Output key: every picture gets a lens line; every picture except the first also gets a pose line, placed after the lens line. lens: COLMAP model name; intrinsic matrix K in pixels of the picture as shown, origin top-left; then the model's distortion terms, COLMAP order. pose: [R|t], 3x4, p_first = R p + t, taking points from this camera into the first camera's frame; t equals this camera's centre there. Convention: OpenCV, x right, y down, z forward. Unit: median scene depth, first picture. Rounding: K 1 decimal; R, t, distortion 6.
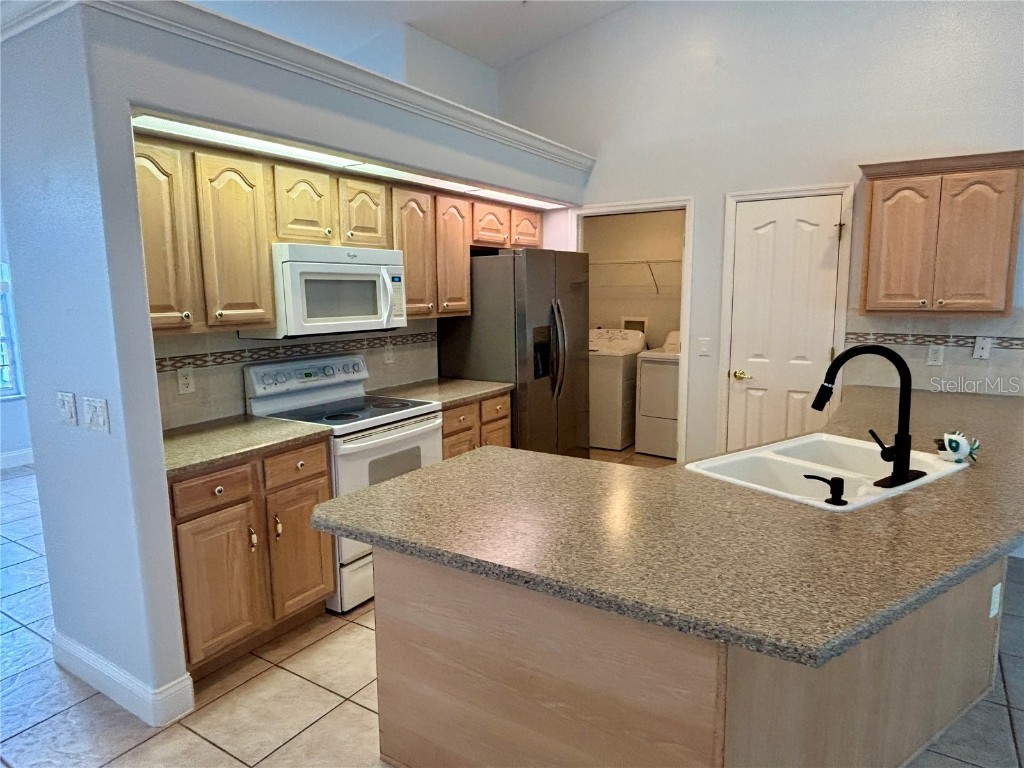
lens RADIAL K [[643.0, 0, 512.0], [0, 643.0, 384.0], [0, 0, 1]] dist [0.050381, -0.072246]
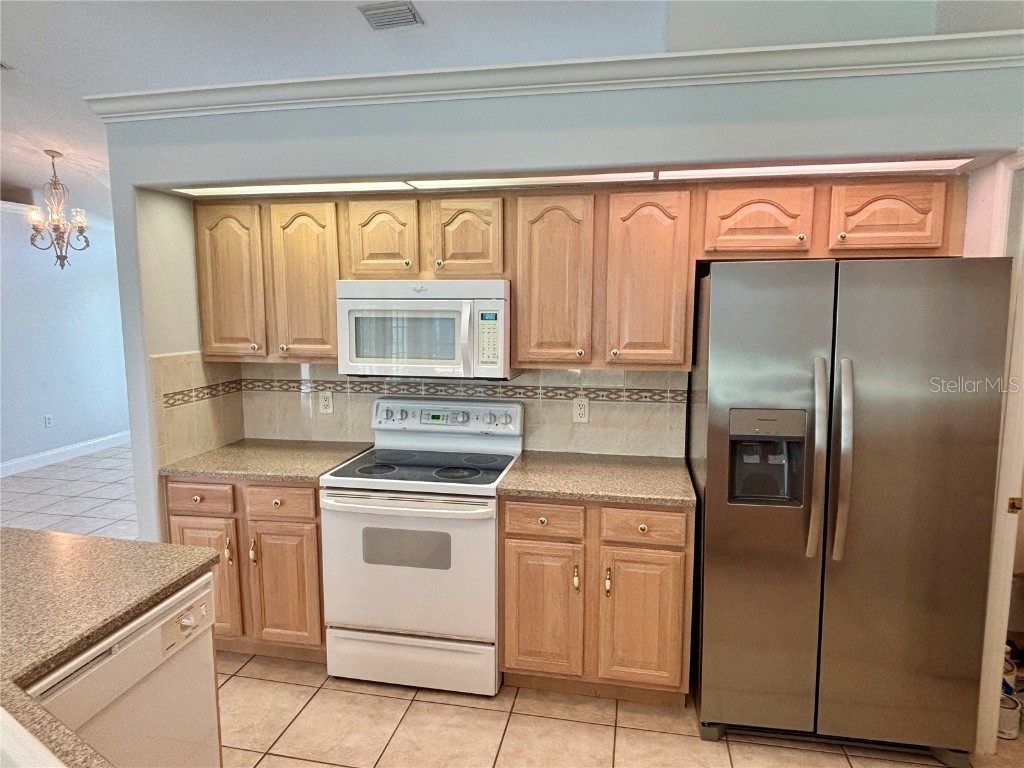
lens RADIAL K [[604.7, 0, 512.0], [0, 604.7, 384.0], [0, 0, 1]] dist [0.045180, -0.058564]
pose [[0.352876, 0.107131, -0.929517, 0.523018], [-0.148548, 0.987239, 0.057390, -0.127004], [0.923803, 0.117826, 0.364287, 0.771693]]
